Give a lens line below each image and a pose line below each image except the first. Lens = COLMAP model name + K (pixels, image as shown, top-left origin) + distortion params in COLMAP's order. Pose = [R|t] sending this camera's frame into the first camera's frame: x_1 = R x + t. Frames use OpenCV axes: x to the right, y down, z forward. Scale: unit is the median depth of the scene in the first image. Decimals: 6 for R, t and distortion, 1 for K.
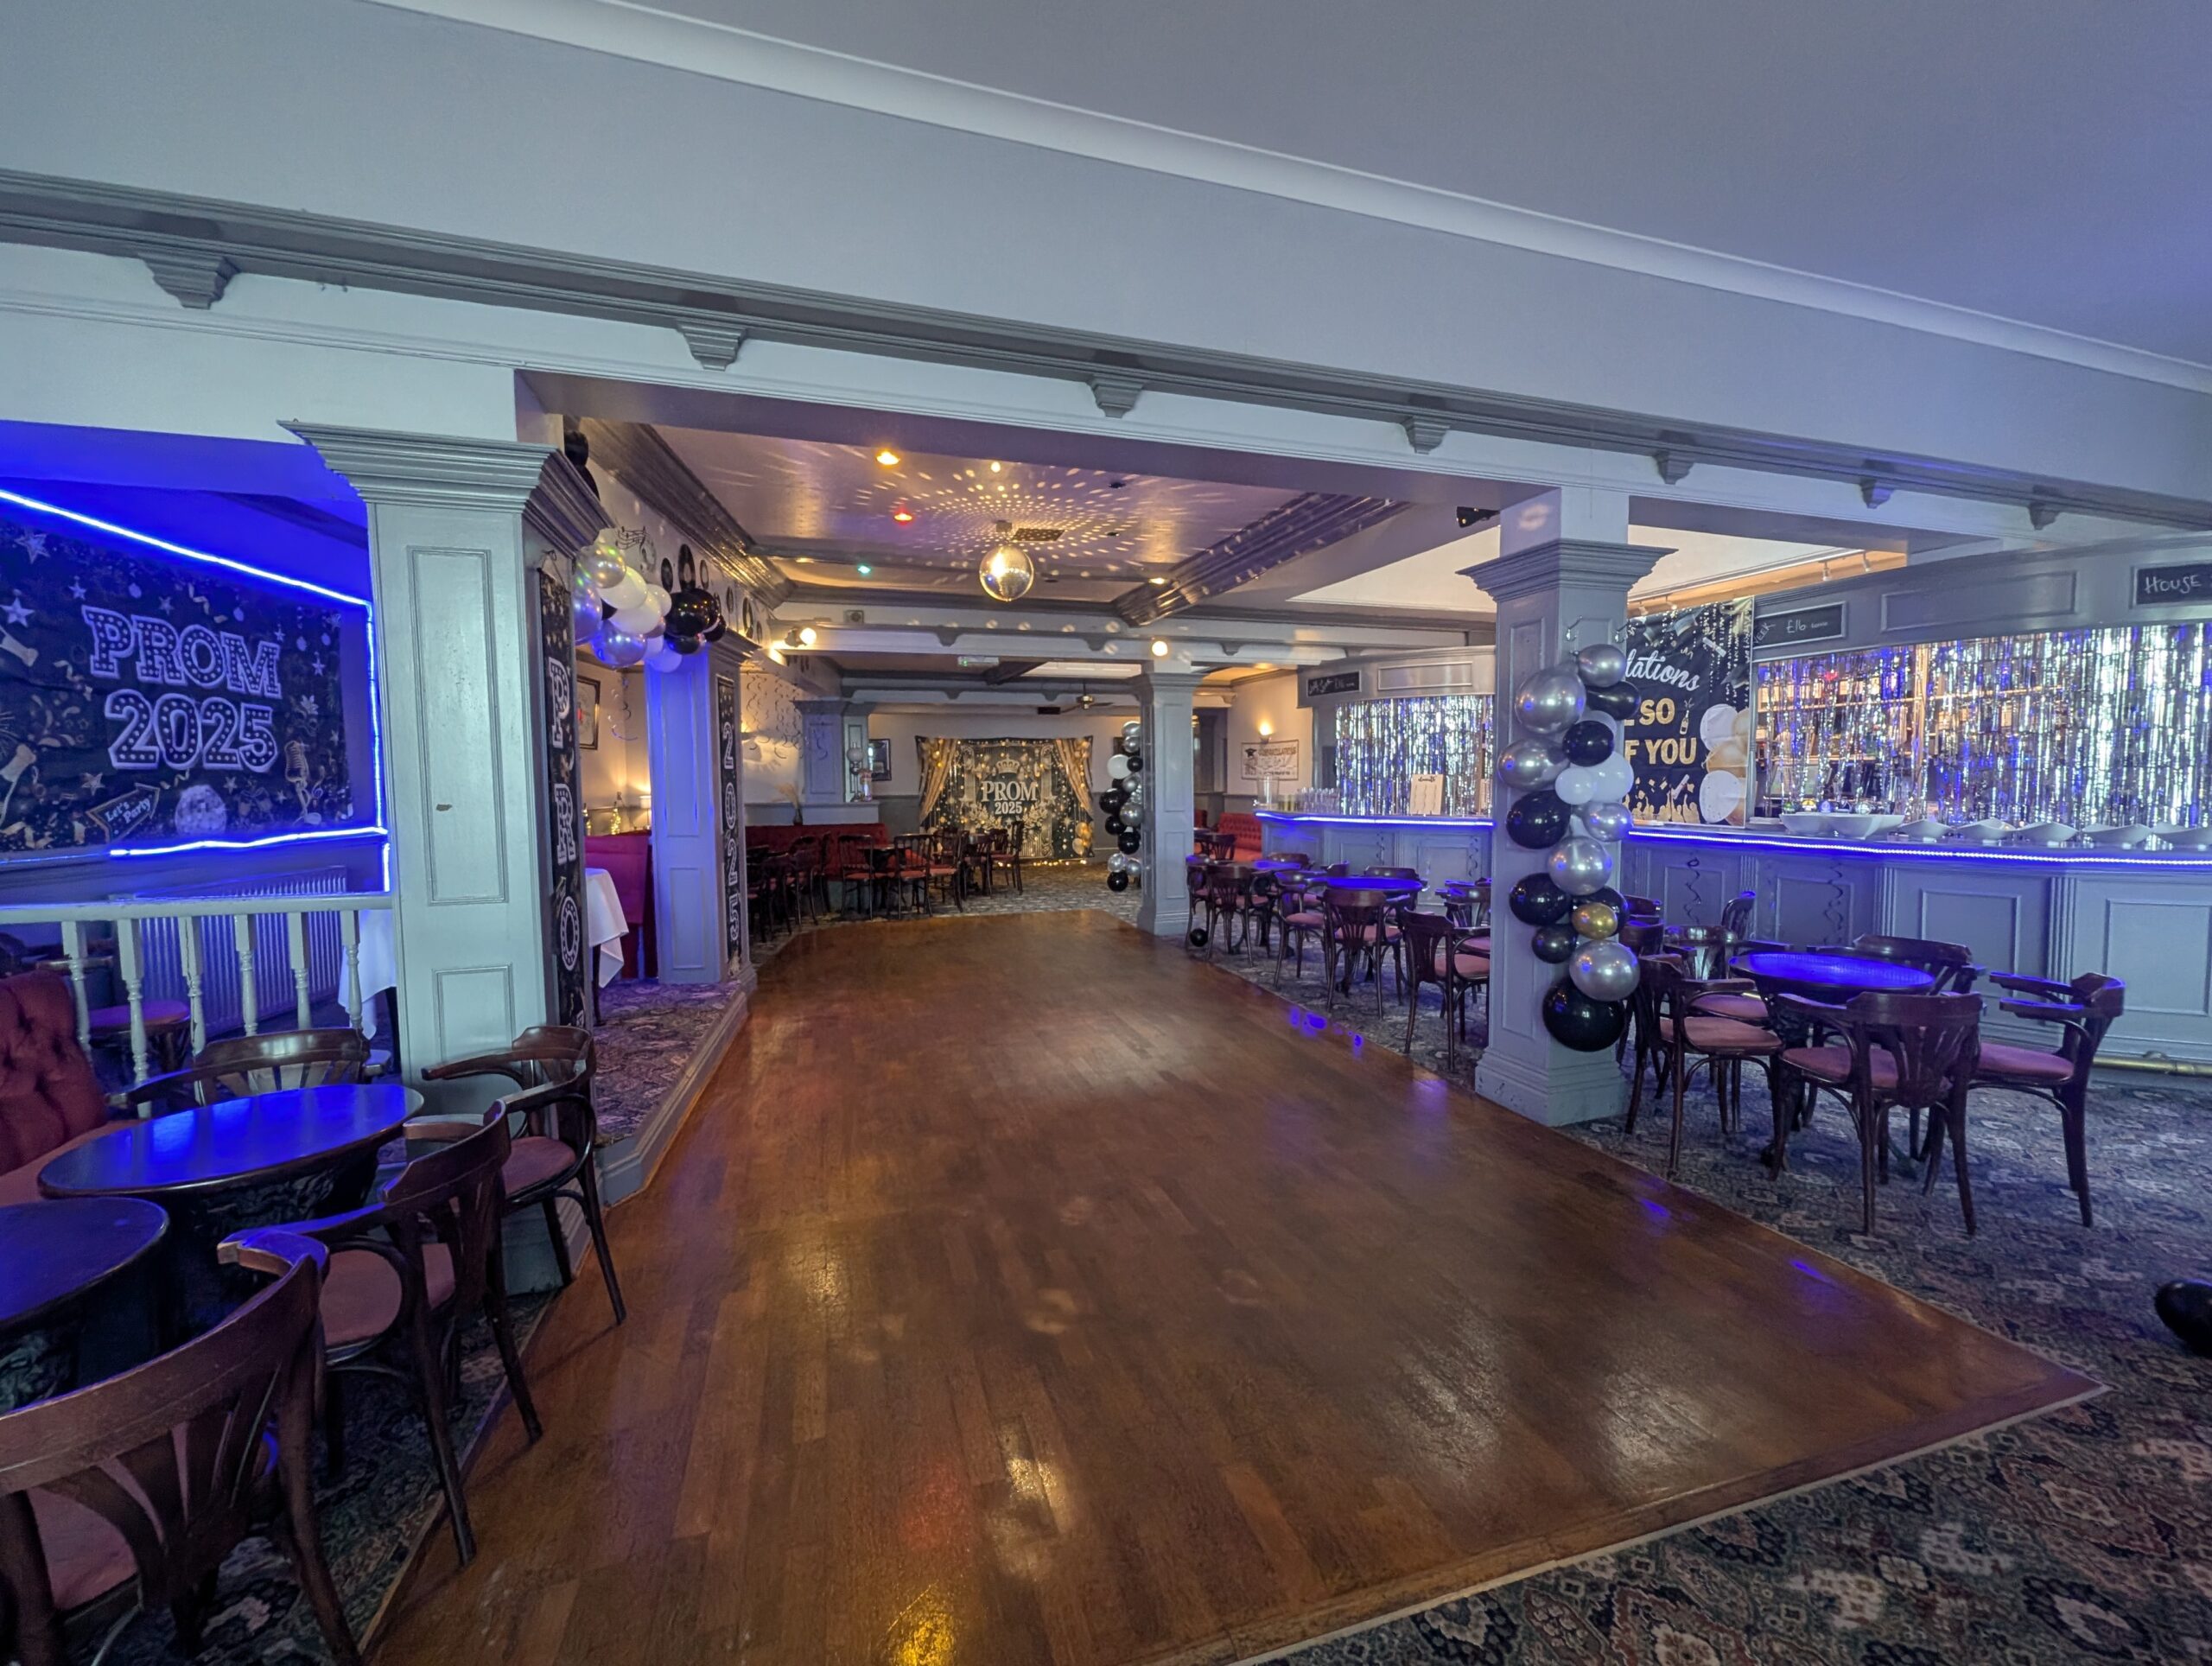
lens RADIAL K [[912.3, 0, 1106.8], [0, 912.3, 834.3], [0, 0, 1]] dist [-0.002422, 0.000007]
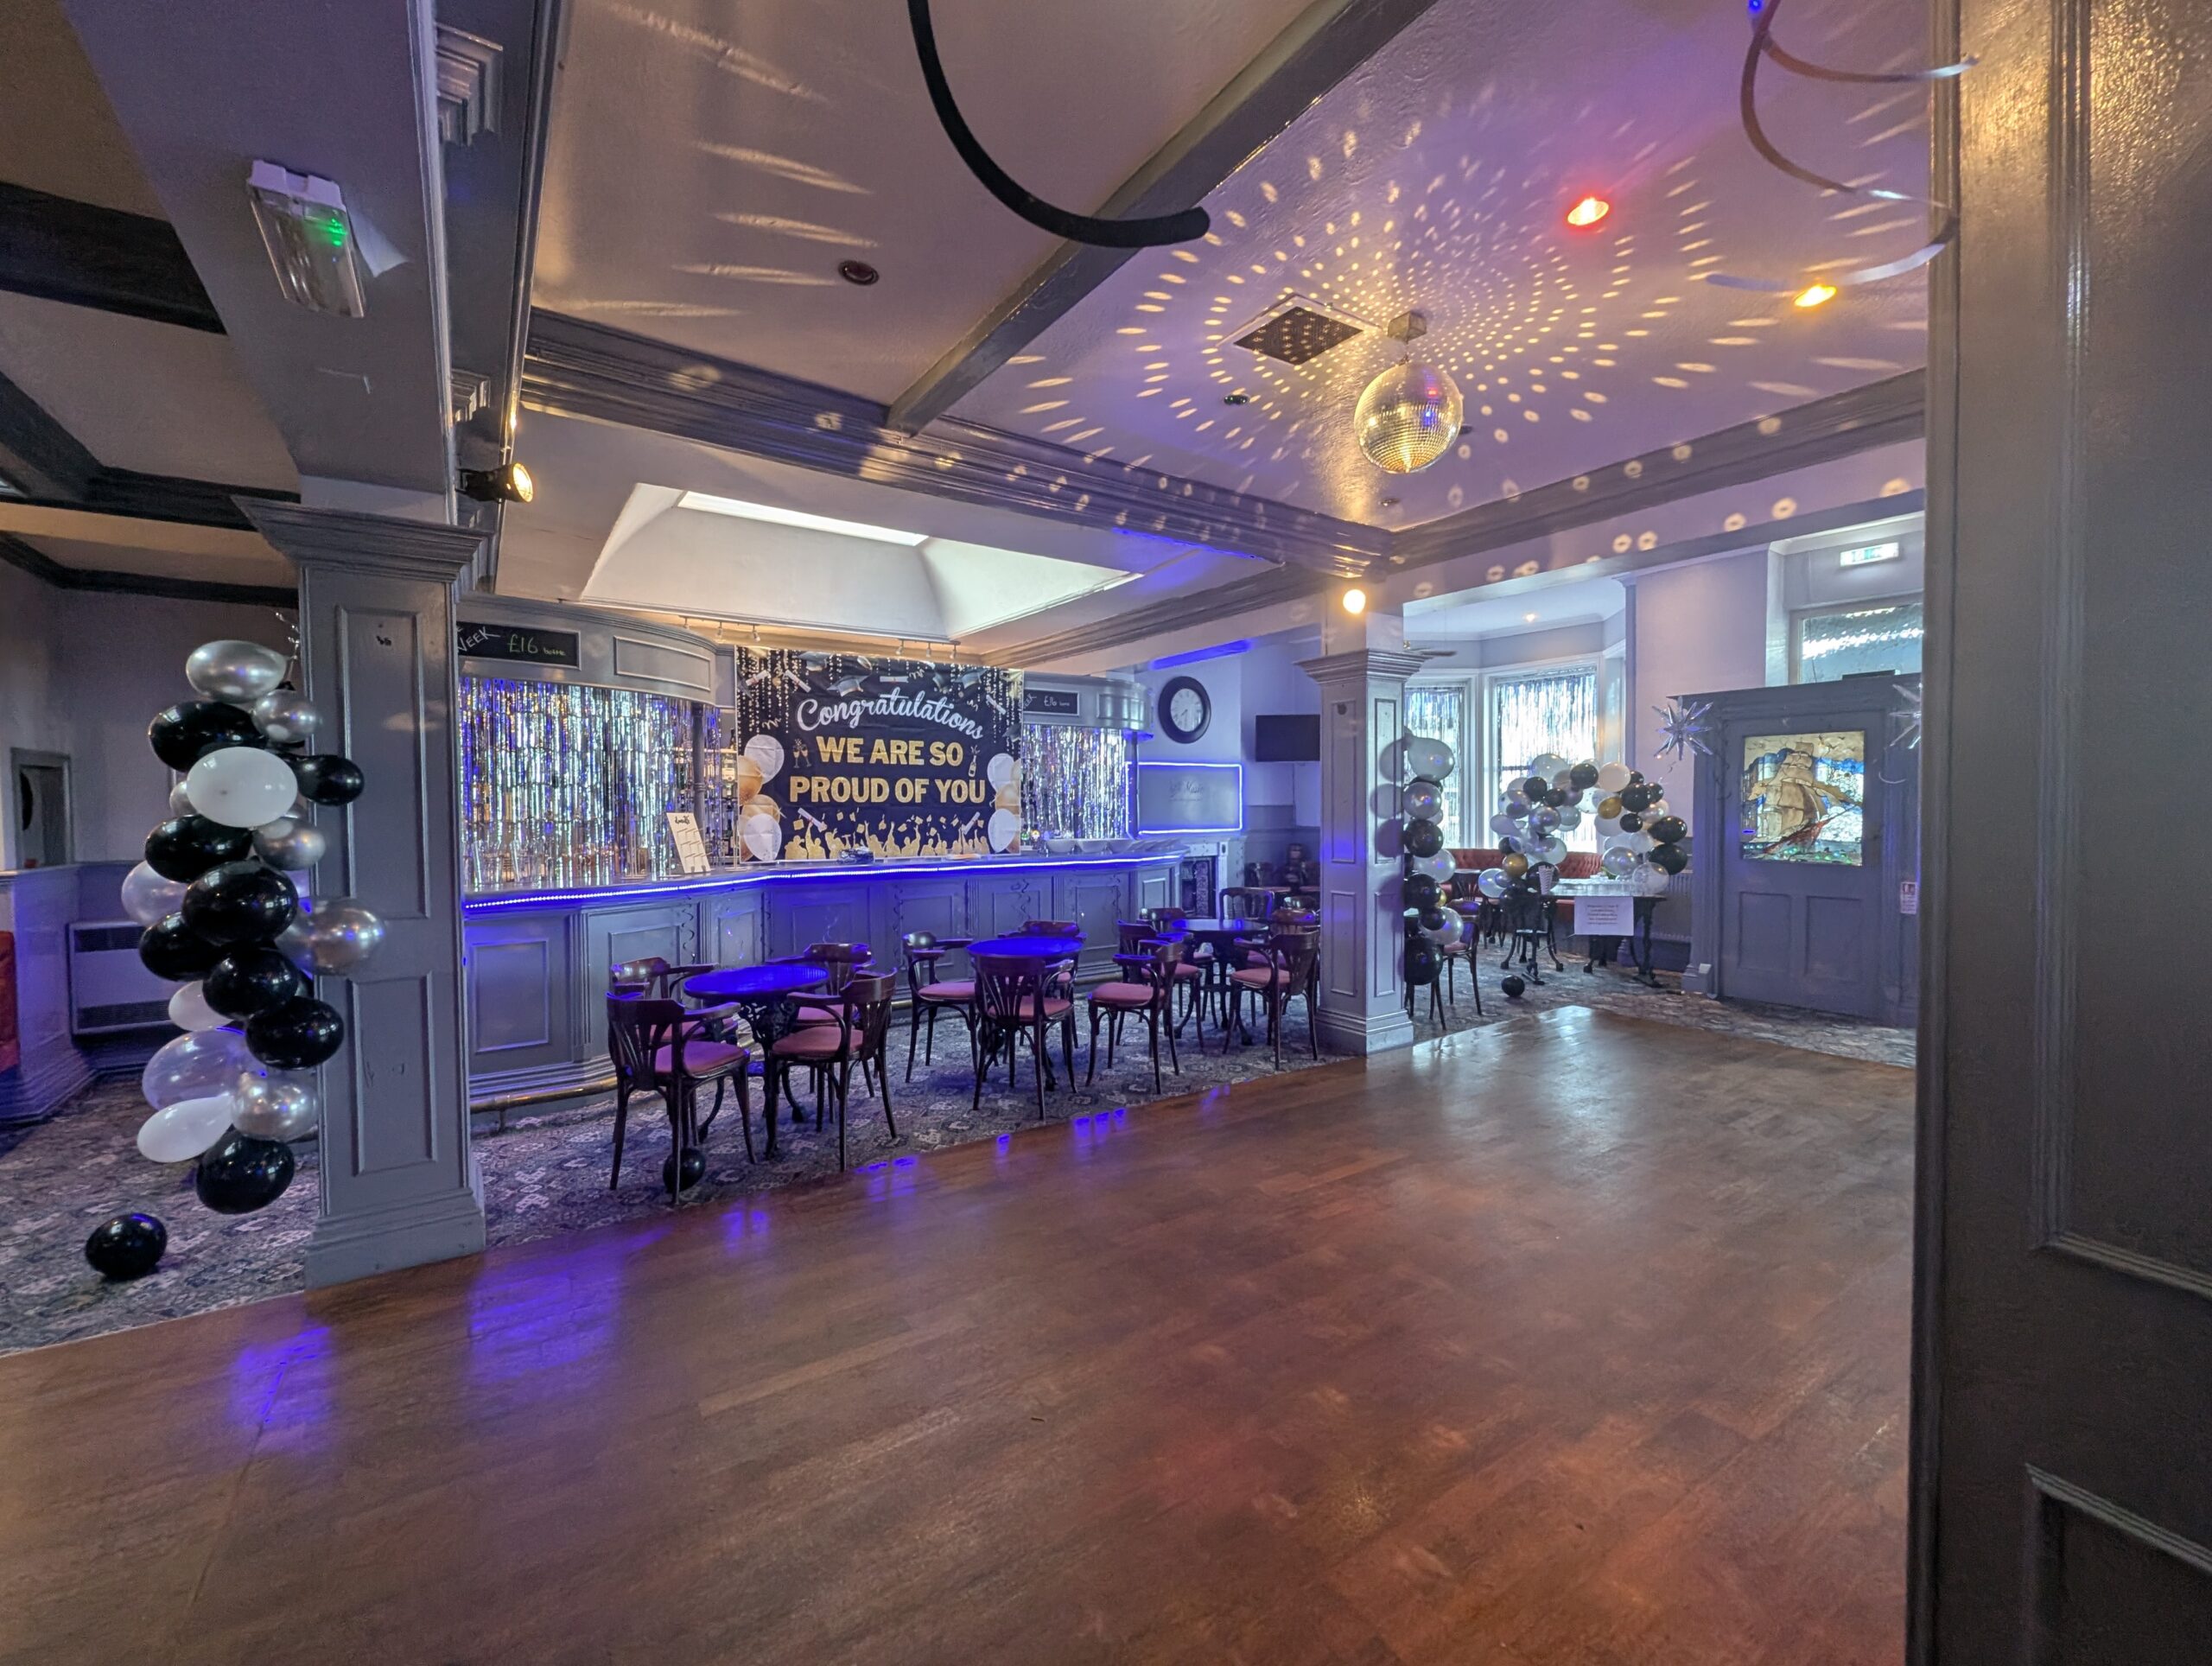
lens RADIAL K [[912.3, 0, 1119.4], [0, 912.3, 828.7], [0, 0, 1]] dist [-0.002422, 0.000007]
pose [[-0.309980, -0.017475, 0.950583, -0.492304], [0.070688, 0.996640, 0.041373, -0.078128], [-0.948112, 0.080020, -0.307703, 1.165663]]
